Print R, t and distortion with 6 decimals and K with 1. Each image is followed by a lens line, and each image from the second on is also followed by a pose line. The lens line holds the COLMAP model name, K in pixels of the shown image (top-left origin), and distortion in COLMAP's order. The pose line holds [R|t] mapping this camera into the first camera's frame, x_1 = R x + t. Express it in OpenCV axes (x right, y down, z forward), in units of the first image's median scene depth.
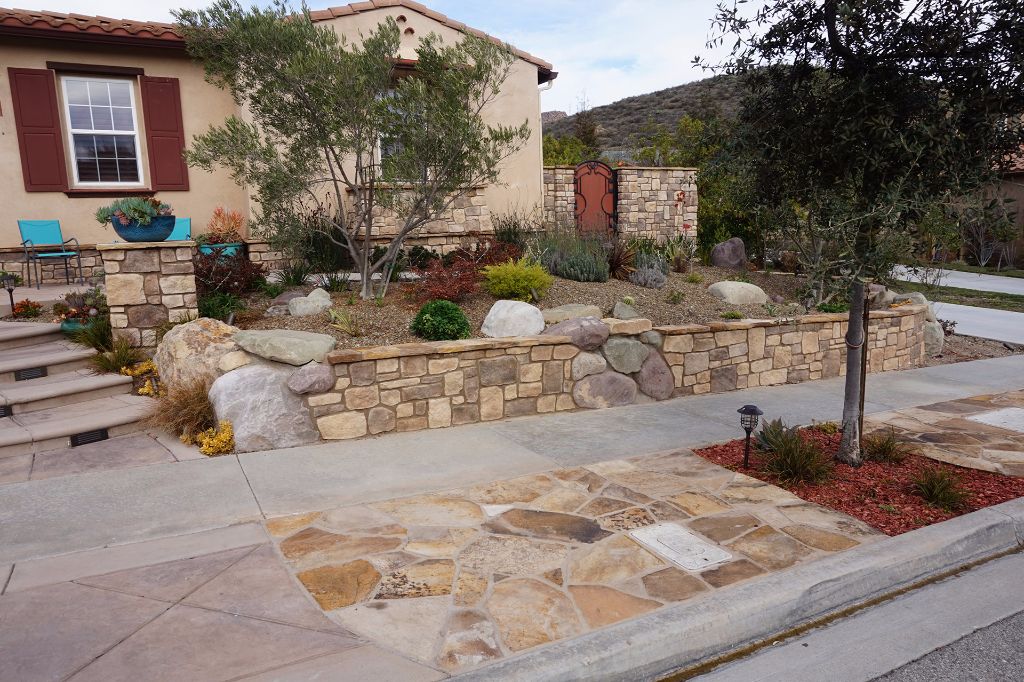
lens RADIAL K [[692.3, 0, 512.0], [0, 692.3, 341.0], [0, 0, 1]] dist [-0.032208, 0.019415]
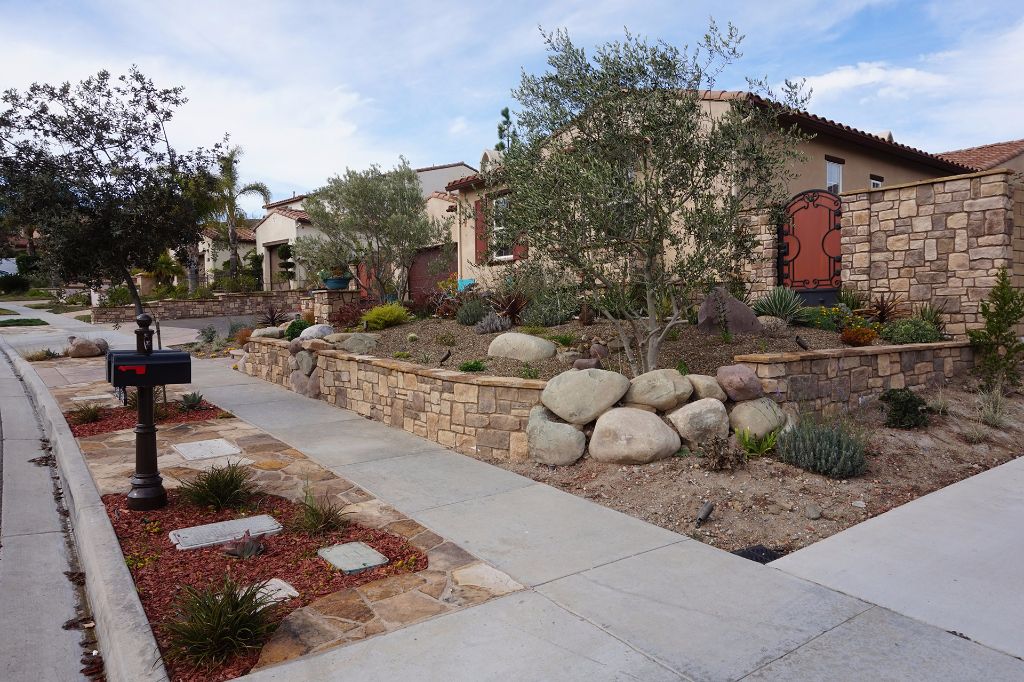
lens RADIAL K [[692.3, 0, 512.0], [0, 692.3, 341.0], [0, 0, 1]] dist [-0.032208, 0.019415]
pose [[0.156609, 0.073165, -0.984947, 2.382174], [-0.149850, 0.987468, 0.049525, -0.233329], [0.976227, 0.139839, 0.165610, 1.612490]]
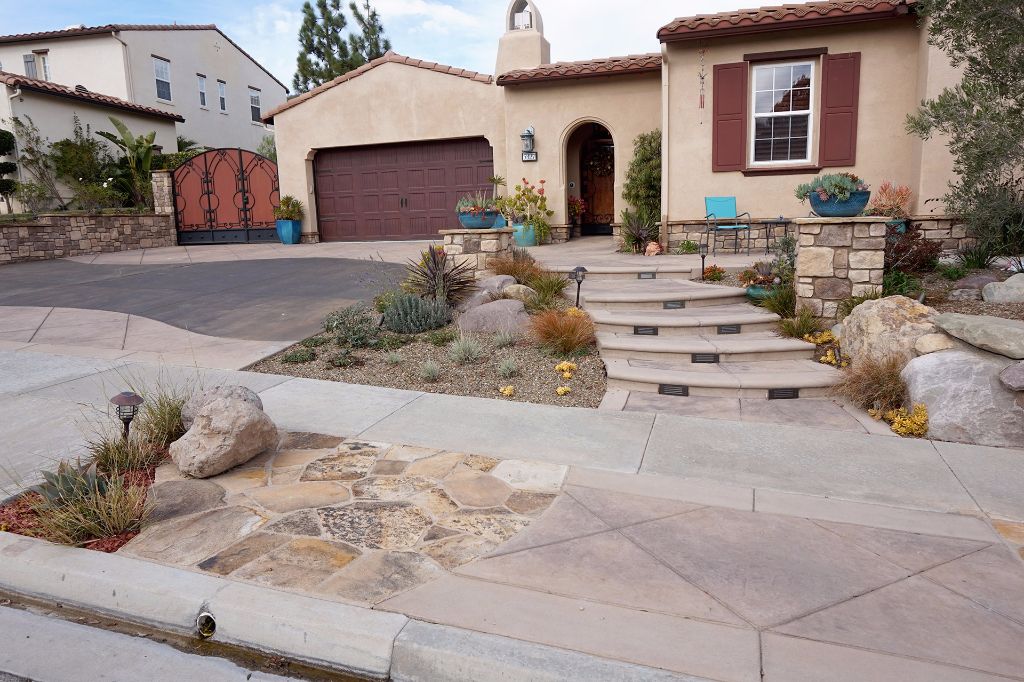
lens RADIAL K [[692.3, 0, 512.0], [0, 692.3, 341.0], [0, 0, 1]] dist [-0.032208, 0.019415]
pose [[0.676716, 0.137427, -0.723305, -0.102945], [-0.112627, 0.990185, 0.082761, 0.011808], [0.727579, 0.025458, 0.685551, -0.070948]]
